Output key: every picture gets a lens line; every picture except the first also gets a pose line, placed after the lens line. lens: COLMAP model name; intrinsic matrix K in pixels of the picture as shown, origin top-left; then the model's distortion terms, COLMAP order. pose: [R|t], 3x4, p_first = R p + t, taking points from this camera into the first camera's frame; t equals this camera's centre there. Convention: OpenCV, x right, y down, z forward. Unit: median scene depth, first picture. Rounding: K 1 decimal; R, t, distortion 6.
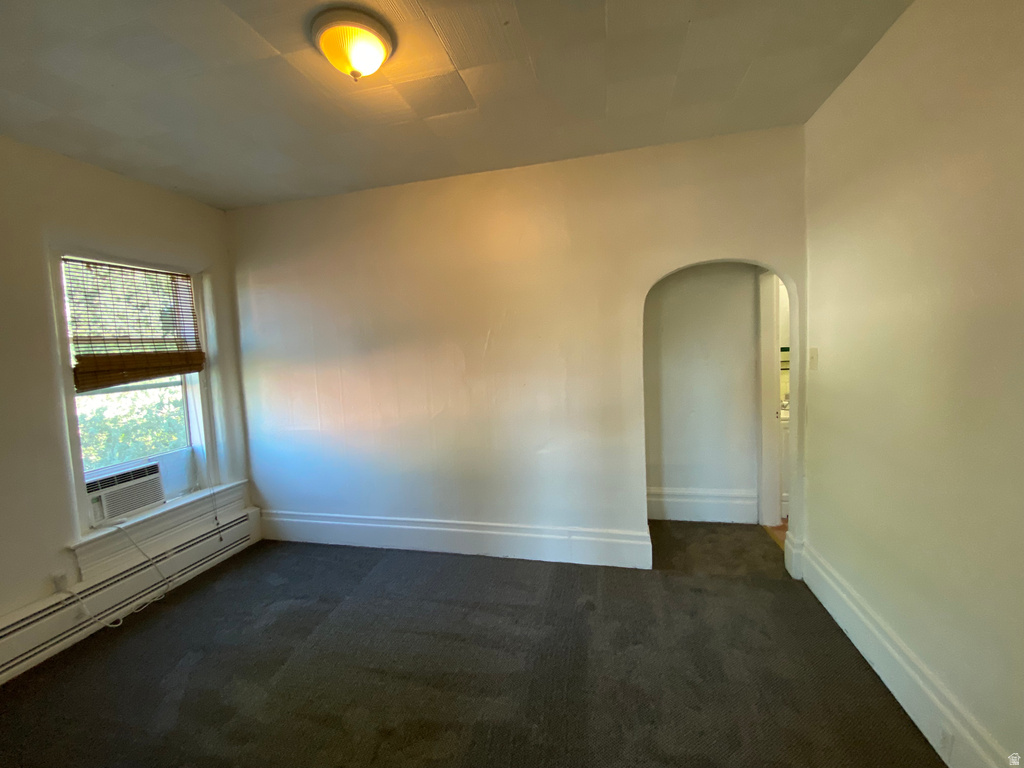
lens RADIAL K [[418.4, 0, 513.9], [0, 418.4, 378.1], [0, 0, 1]] dist [0.032724, -0.027680]
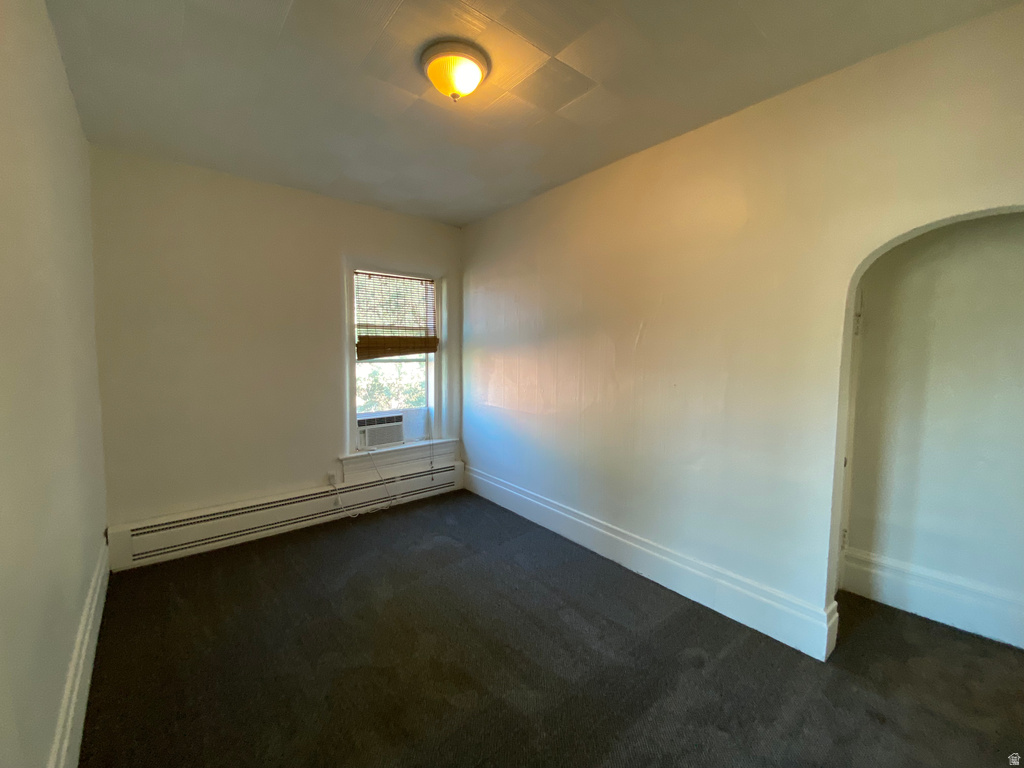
lens RADIAL K [[414.6, 0, 508.3], [0, 414.6, 380.2], [0, 0, 1]] dist [0.018225, -0.017449]
pose [[0.794358, 0.095141, -0.599953, 0.277656], [-0.086273, 0.995317, 0.043610, -0.005563], [0.601292, 0.017117, 0.798846, 0.108479]]
